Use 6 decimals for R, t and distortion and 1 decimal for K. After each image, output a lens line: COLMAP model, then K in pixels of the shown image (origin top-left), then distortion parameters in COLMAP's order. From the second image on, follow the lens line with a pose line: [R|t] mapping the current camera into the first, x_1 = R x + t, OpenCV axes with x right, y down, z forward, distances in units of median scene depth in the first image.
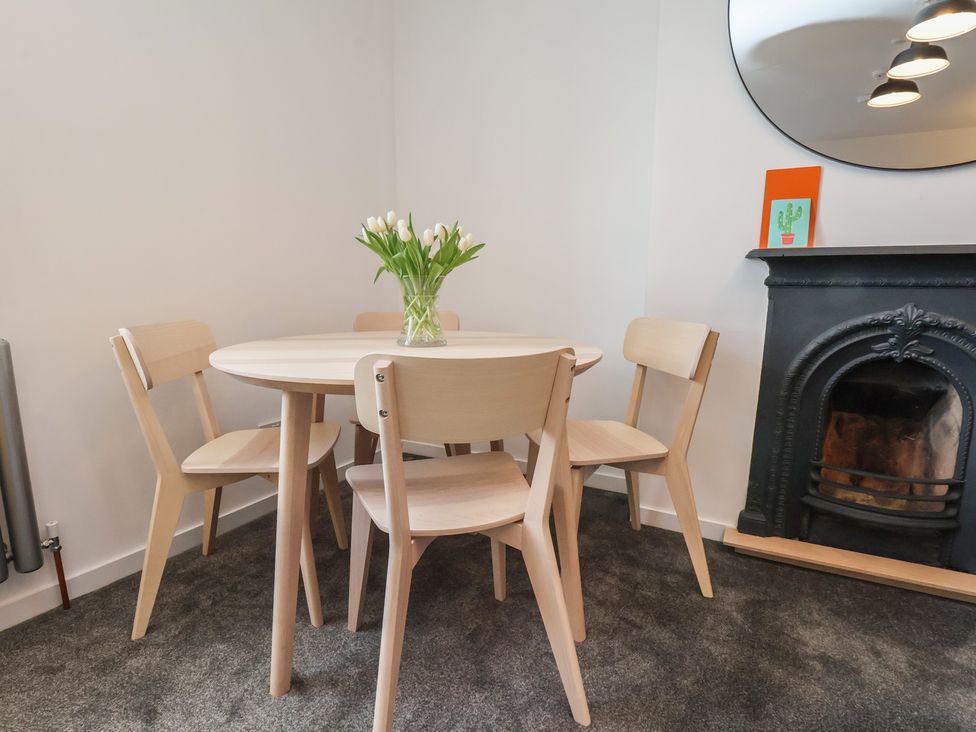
lens RADIAL K [[517.2, 0, 489.7], [0, 517.2, 373.5], [0, 0, 1]] dist [-0.000749, -0.013337]
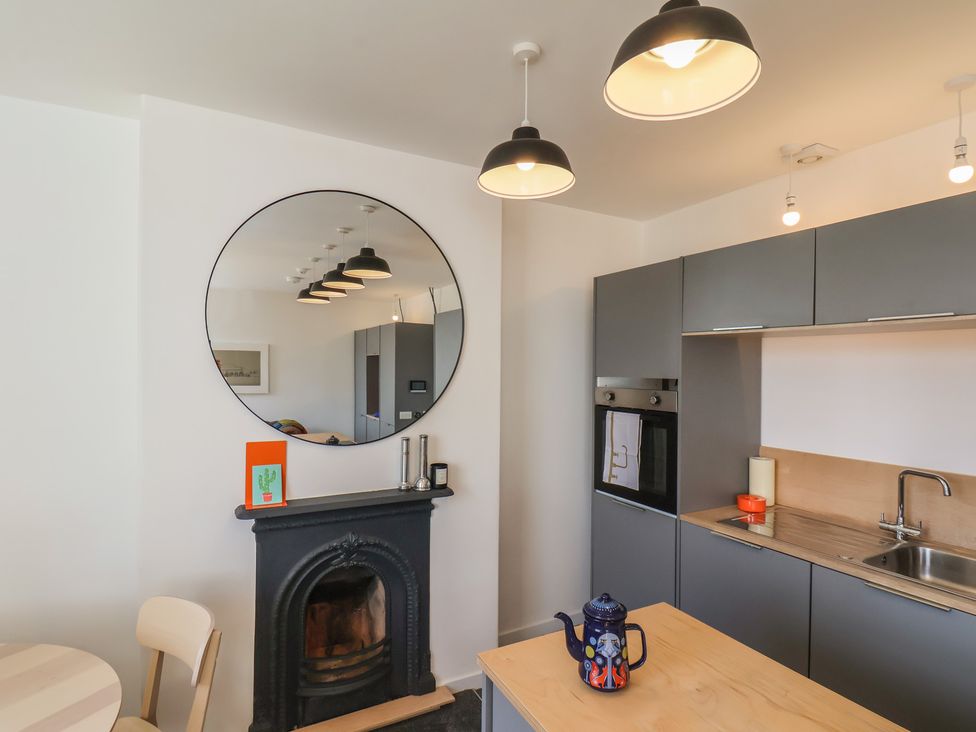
lens RADIAL K [[518.6, 0, 488.0], [0, 518.6, 366.0], [0, 0, 1]] dist [0.000154, -0.002240]
pose [[0.559515, -0.006530, 0.828794, -0.184450], [0.132879, 0.987741, -0.081924, -0.410047], [-0.818099, 0.155967, 0.553524, -0.215921]]
